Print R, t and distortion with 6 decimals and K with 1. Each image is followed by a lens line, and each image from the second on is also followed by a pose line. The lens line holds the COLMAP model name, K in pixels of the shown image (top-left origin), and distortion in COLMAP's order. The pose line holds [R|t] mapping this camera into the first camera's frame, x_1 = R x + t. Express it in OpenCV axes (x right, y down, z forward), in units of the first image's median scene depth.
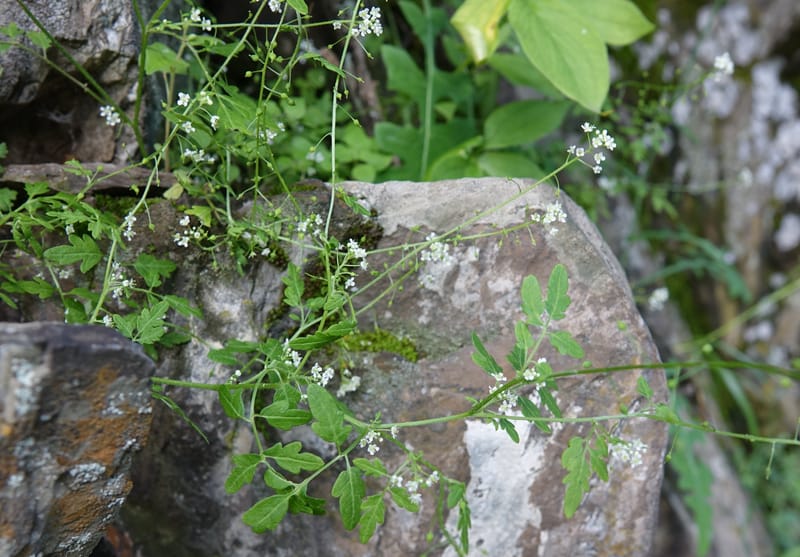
lens RADIAL K [[833.8, 0, 435.3], [0, 833.8, 342.2], [0, 0, 1]] dist [0.004638, -0.003237]
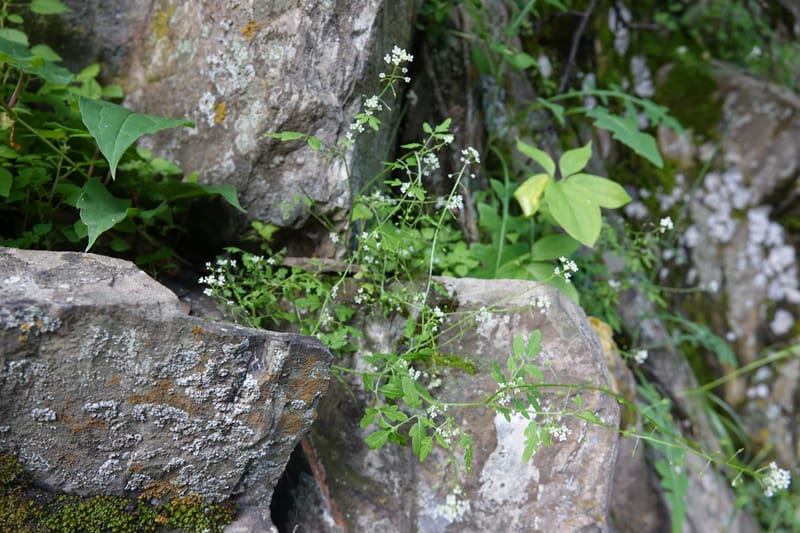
lens RADIAL K [[554.2, 0, 400.0], [0, 554.2, 266.5], [0, 0, 1]] dist [0.005568, -0.003910]
pose [[0.964047, 0.065164, -0.257618, 0.126543], [-0.110420, 0.980040, -0.165313, 0.009663], [0.241704, 0.187815, 0.952000, -0.255483]]
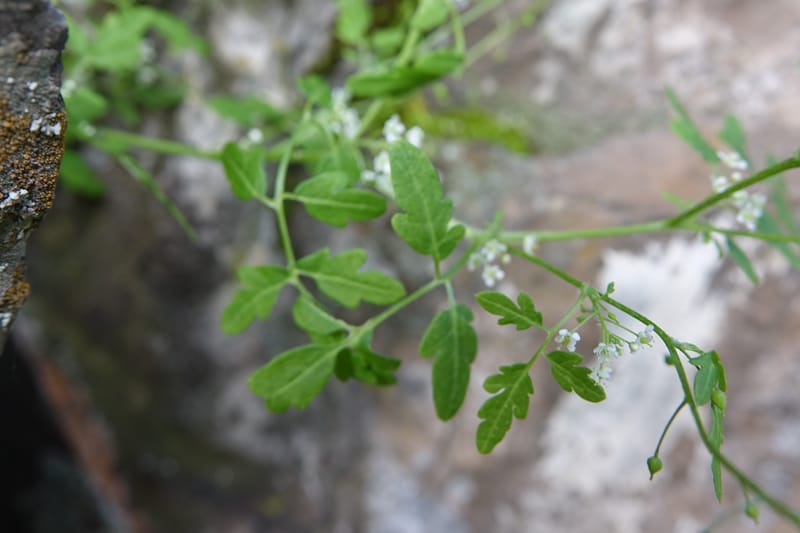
lens RADIAL K [[866.0, 0, 398.8], [0, 866.0, 165.0], [0, 0, 1]] dist [0.015147, 0.001576]
pose [[0.995590, 0.065226, -0.067422, -0.081084], [-0.068365, 0.996629, -0.045356, 0.068763], [0.064236, 0.049765, 0.996693, 0.339741]]
